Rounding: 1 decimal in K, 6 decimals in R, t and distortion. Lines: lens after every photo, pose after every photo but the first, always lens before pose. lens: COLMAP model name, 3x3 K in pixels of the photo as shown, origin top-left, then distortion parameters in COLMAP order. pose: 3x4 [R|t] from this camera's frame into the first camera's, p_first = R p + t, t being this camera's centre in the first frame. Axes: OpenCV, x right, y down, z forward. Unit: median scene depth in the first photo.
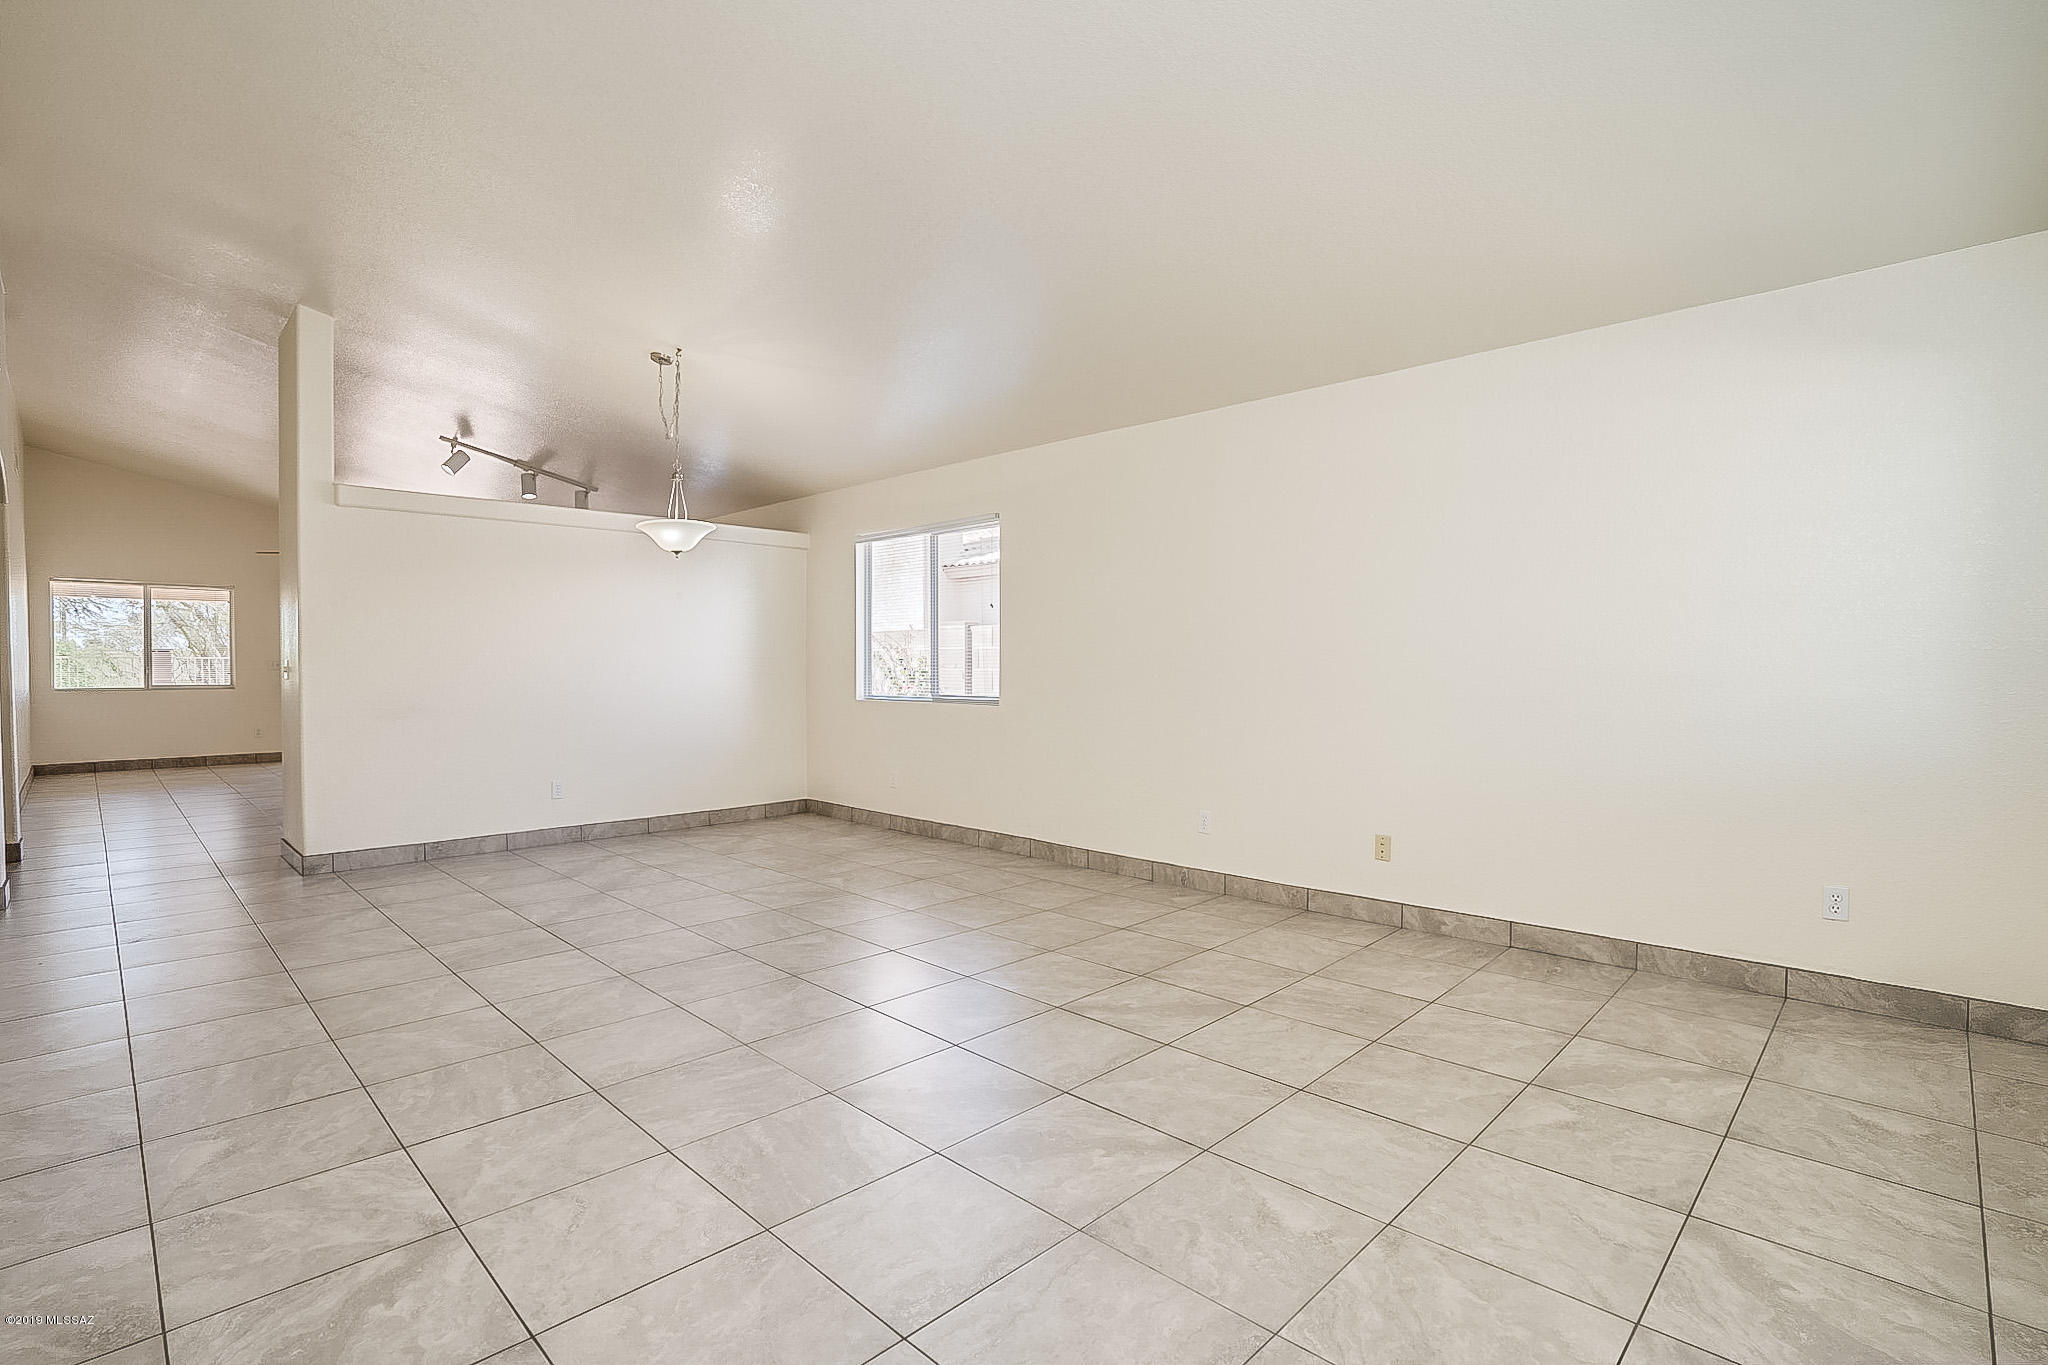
lens RADIAL K [[954.4, 0, 1030.5], [0, 954.4, 678.7], [0, 0, 1]] dist [-0.050232, 0.016251]
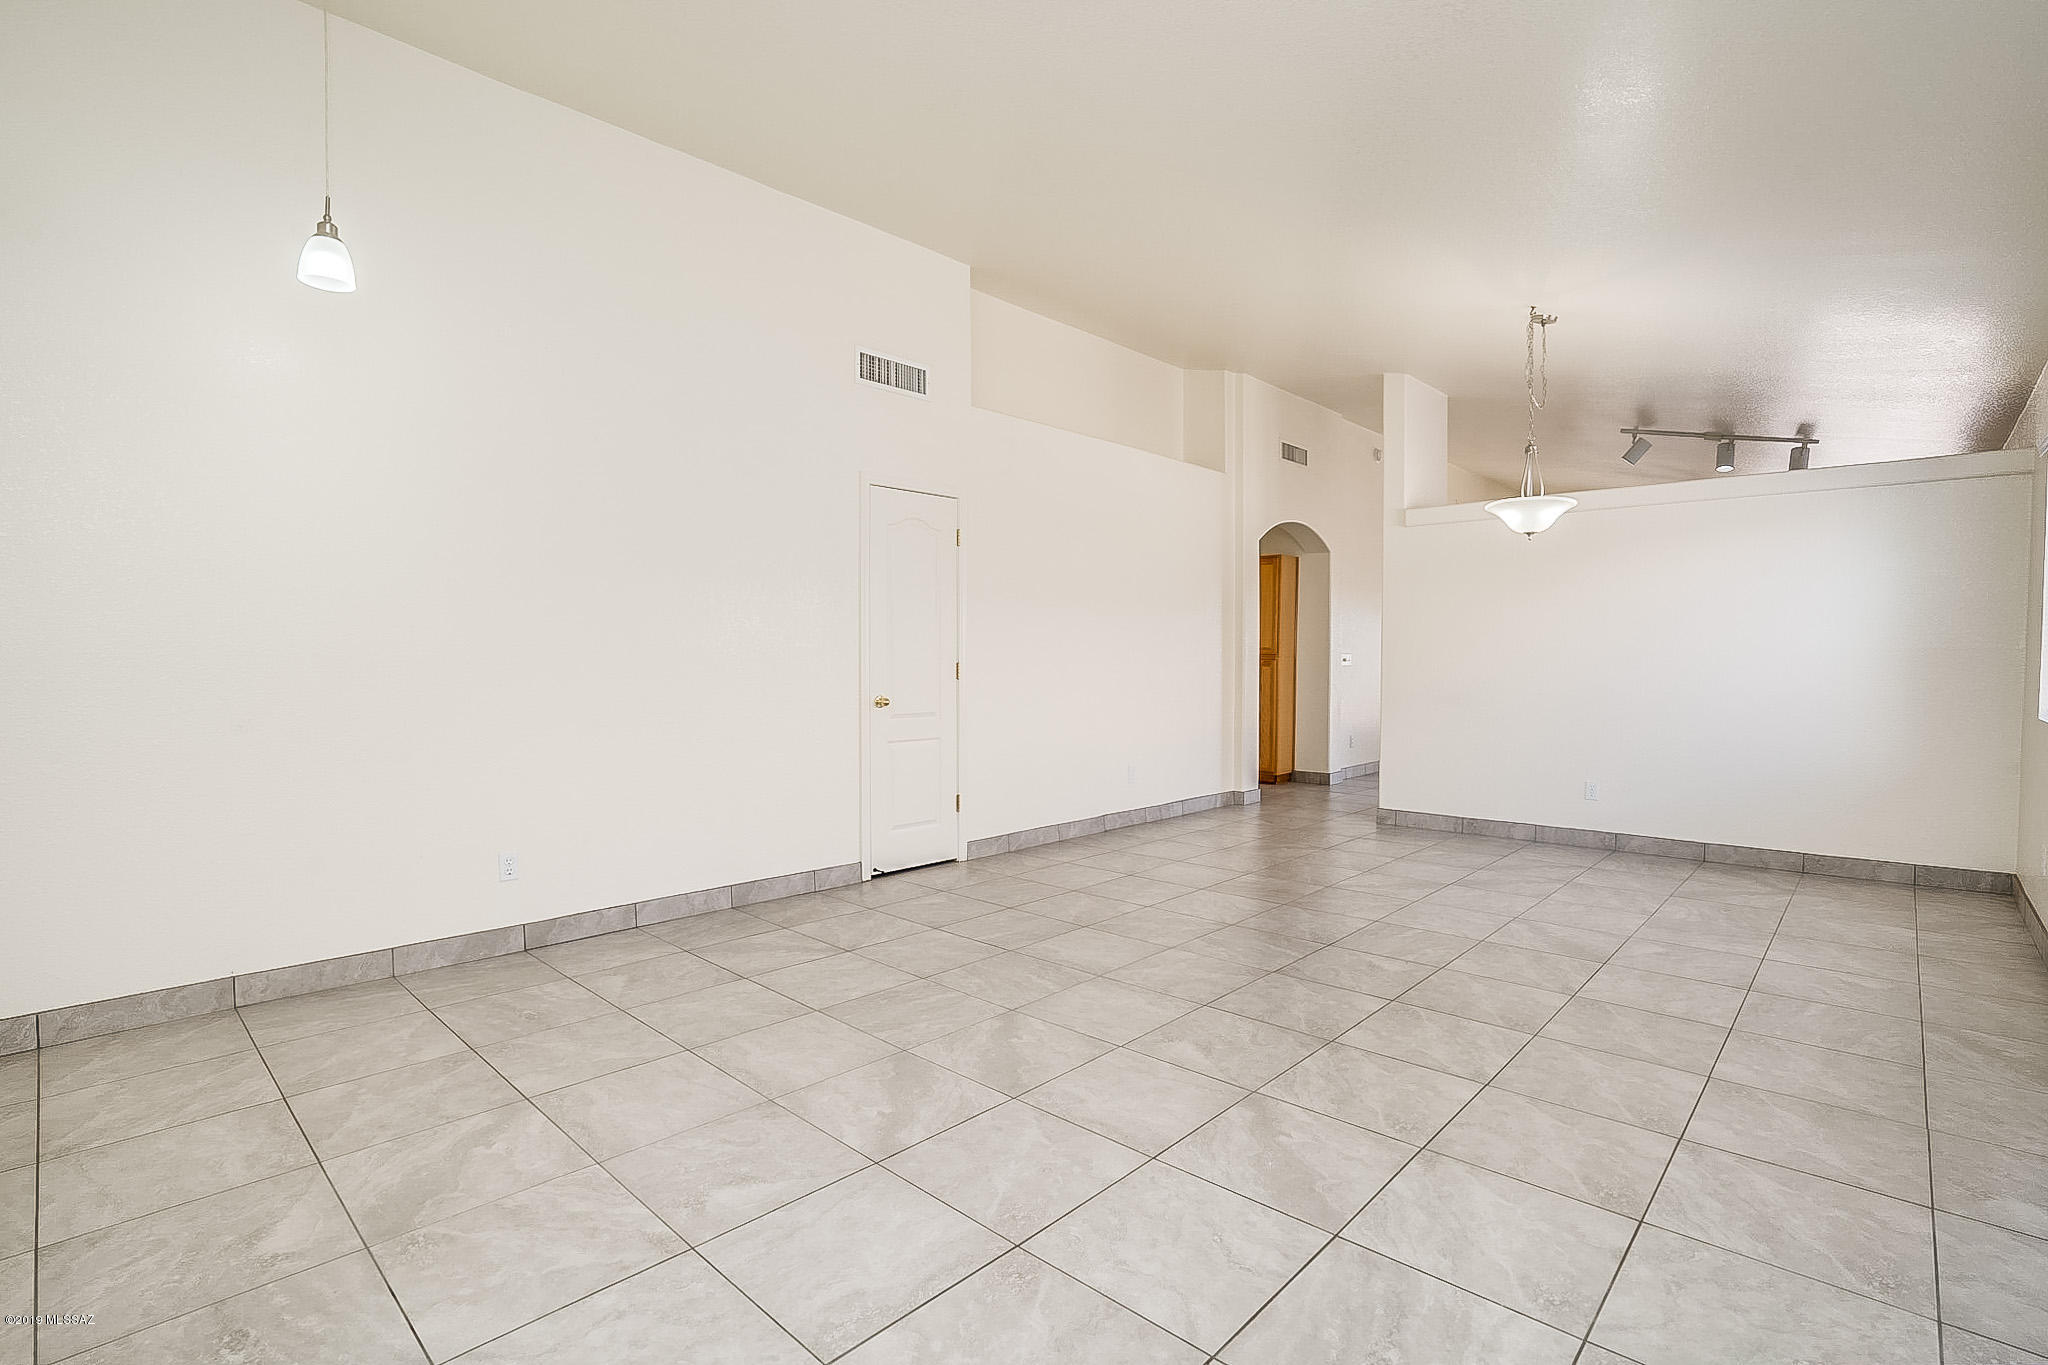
lens RADIAL K [[954.4, 0, 1040.5], [0, 954.4, 680.4], [0, 0, 1]] dist [-0.050232, 0.016251]
pose [[0.028847, 0.023409, -0.999310, 0.827642], [-0.013868, 0.999639, 0.023016, -0.012962], [0.999488, 0.013195, 0.029161, 0.820445]]
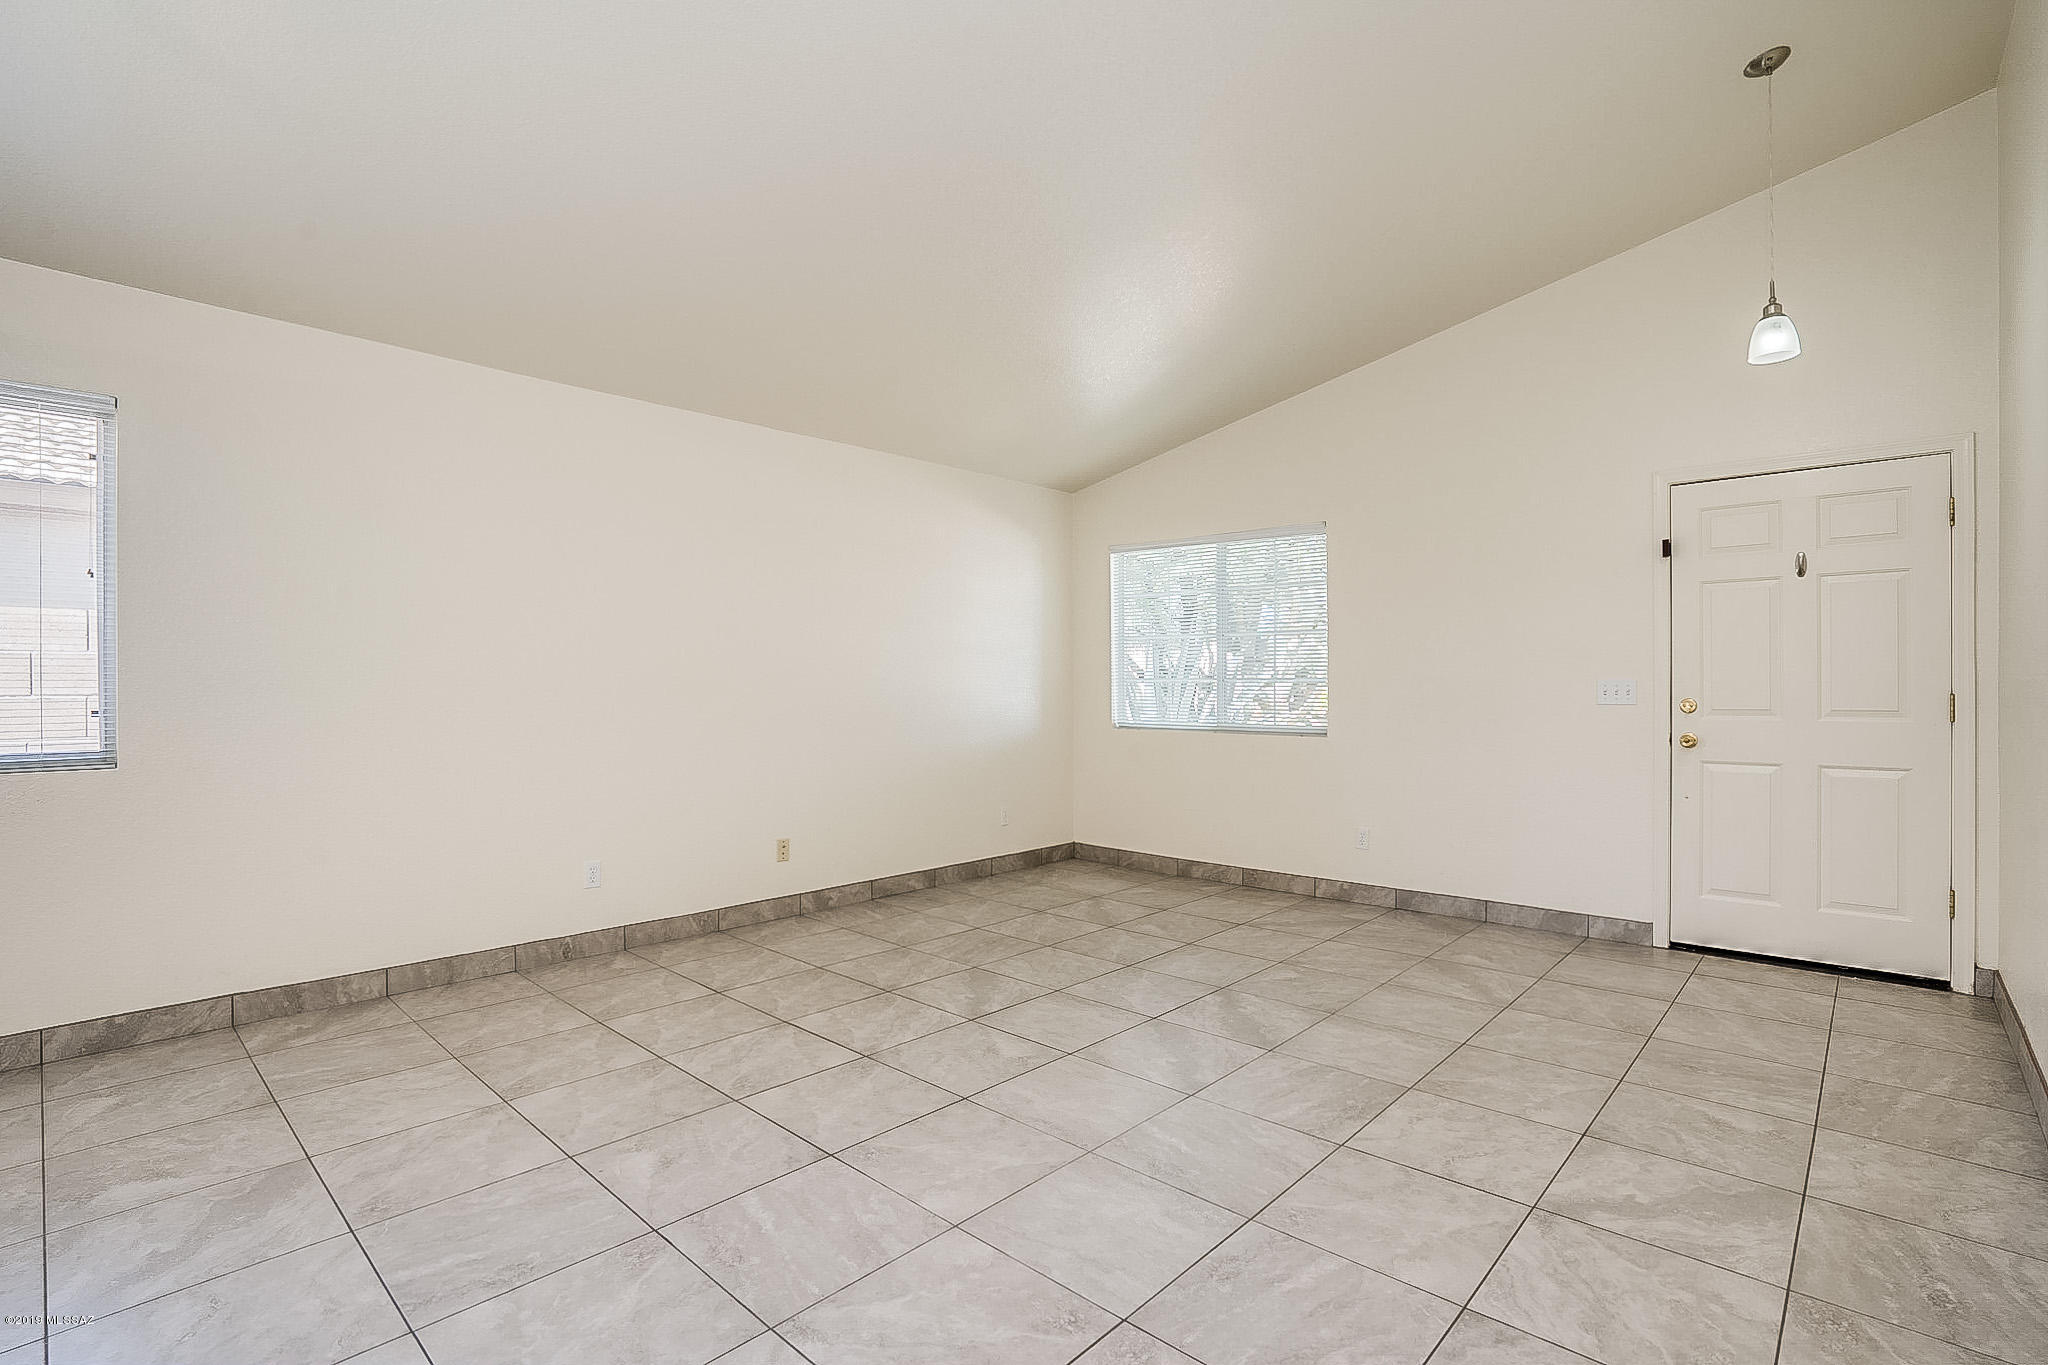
lens RADIAL K [[954.4, 0, 1036.3], [0, 954.4, 681.3], [0, 0, 1]] dist [-0.050232, 0.016251]
pose [[-0.033015, 0.005950, 0.999437, -1.040042], [0.013349, 0.999896, -0.005512, -0.015982], [-0.999366, 0.013160, -0.033091, 0.990457]]
